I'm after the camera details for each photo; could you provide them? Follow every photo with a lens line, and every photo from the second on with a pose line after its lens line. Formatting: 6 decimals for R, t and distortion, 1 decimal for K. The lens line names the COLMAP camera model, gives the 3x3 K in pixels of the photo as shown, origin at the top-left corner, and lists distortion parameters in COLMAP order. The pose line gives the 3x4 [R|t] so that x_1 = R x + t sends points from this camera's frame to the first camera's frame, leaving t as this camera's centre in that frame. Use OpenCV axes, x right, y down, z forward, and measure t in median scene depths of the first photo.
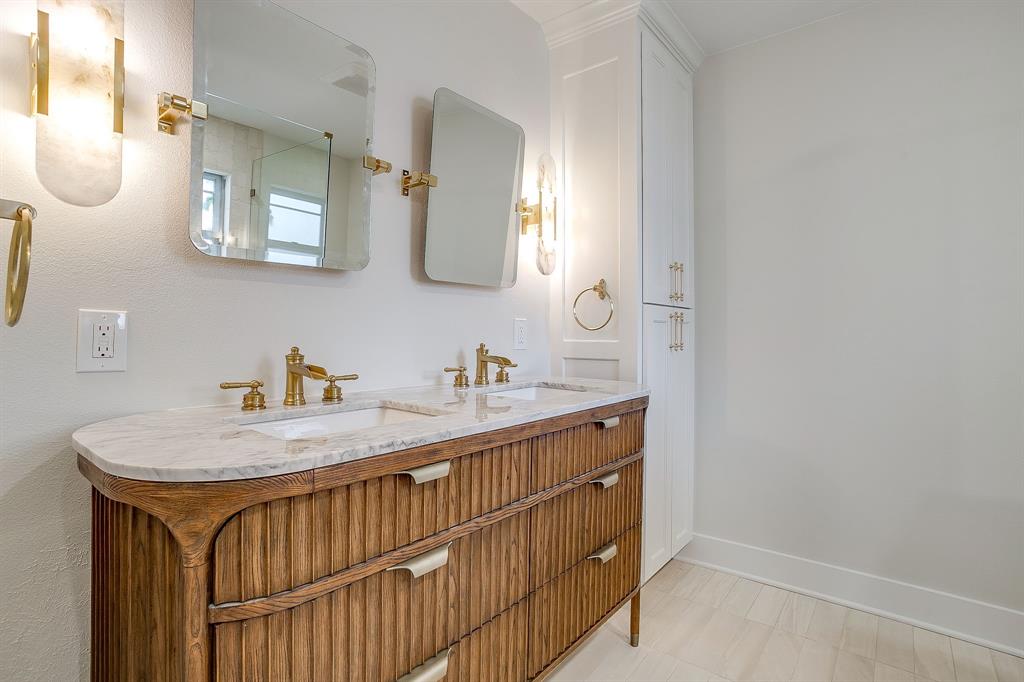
lens RADIAL K [[495.5, 0, 515.2], [0, 495.5, 333.5], [0, 0, 1]] dist [-0.037049, 0.013077]
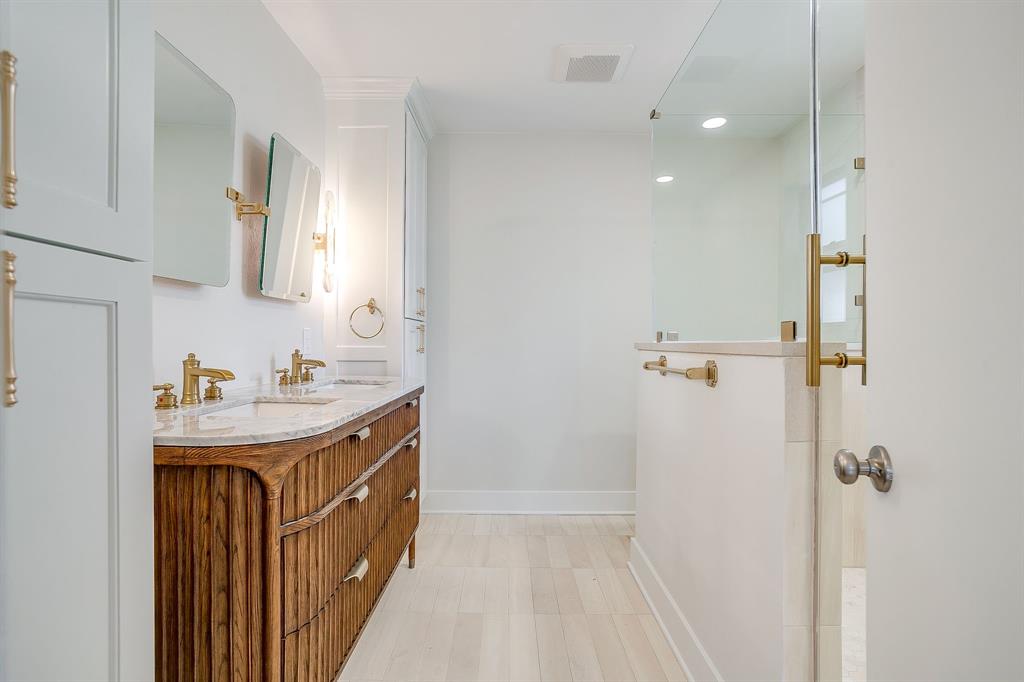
lens RADIAL K [[495.5, 0, 506.2], [0, 495.5, 339.2], [0, 0, 1]] dist [-0.037049, 0.013077]
pose [[0.782934, 0.002676, 0.622099, -0.436925], [-0.003191, 0.999995, -0.000286, -0.005917], [-0.622096, -0.001761, 0.782939, -0.261544]]
